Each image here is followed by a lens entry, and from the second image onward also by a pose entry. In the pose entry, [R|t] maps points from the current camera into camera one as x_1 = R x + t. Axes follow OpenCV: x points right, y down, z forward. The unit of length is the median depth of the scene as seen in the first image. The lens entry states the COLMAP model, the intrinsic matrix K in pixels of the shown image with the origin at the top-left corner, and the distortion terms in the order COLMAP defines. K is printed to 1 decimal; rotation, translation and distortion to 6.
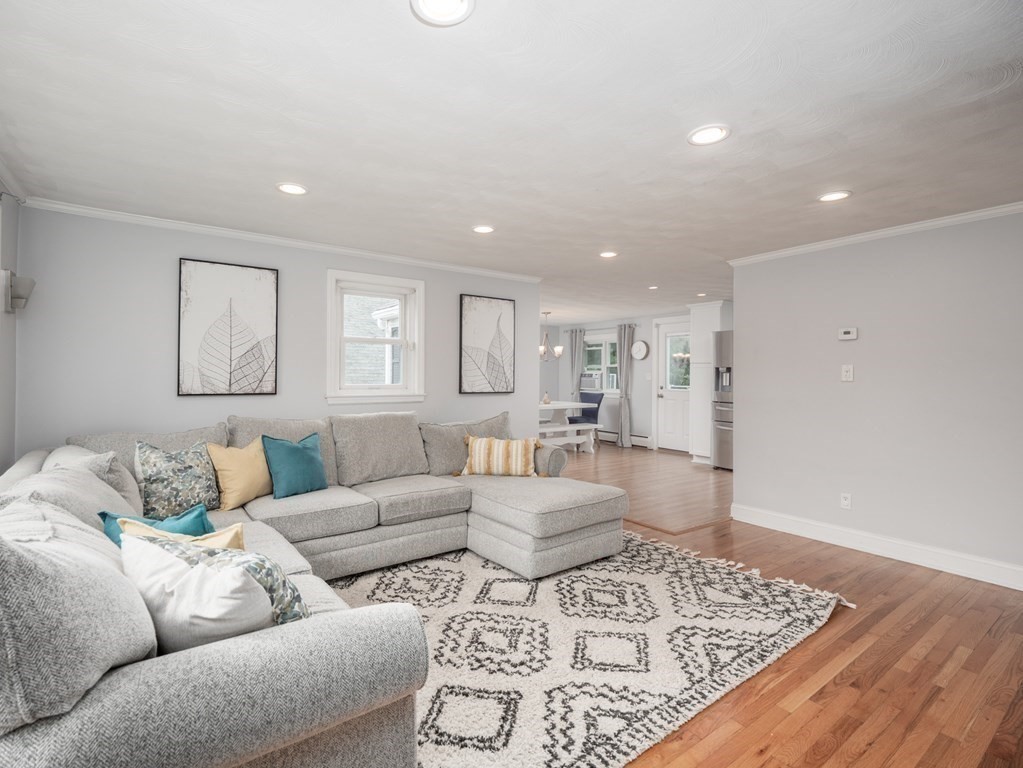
lens RADIAL K [[494.1, 0, 506.2], [0, 494.1, 373.9], [0, 0, 1]] dist [-0.004046, -0.000306]
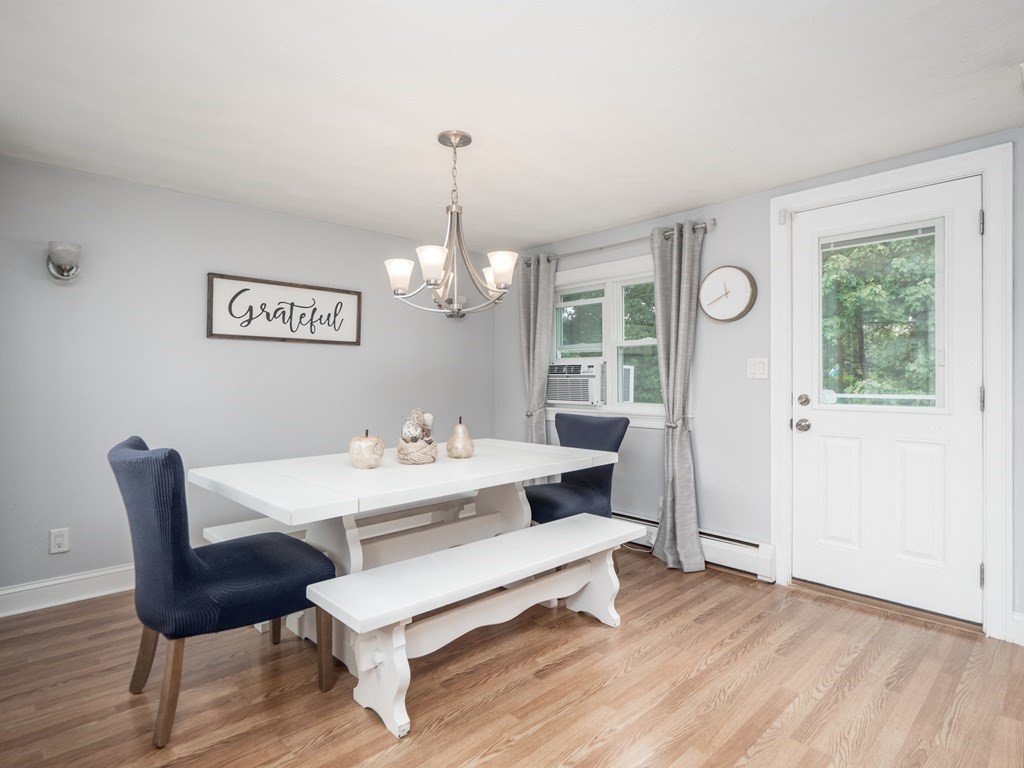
lens RADIAL K [[552.4, 0, 512.0], [0, 552.4, 384.0], [0, 0, 1]] dist [-0.005461, -0.000644]
pose [[0.990813, -0.004772, 0.135155, 0.065190], [0.003893, 0.999970, 0.006766, 0.012822], [-0.135183, -0.006178, 0.990801, 0.618468]]
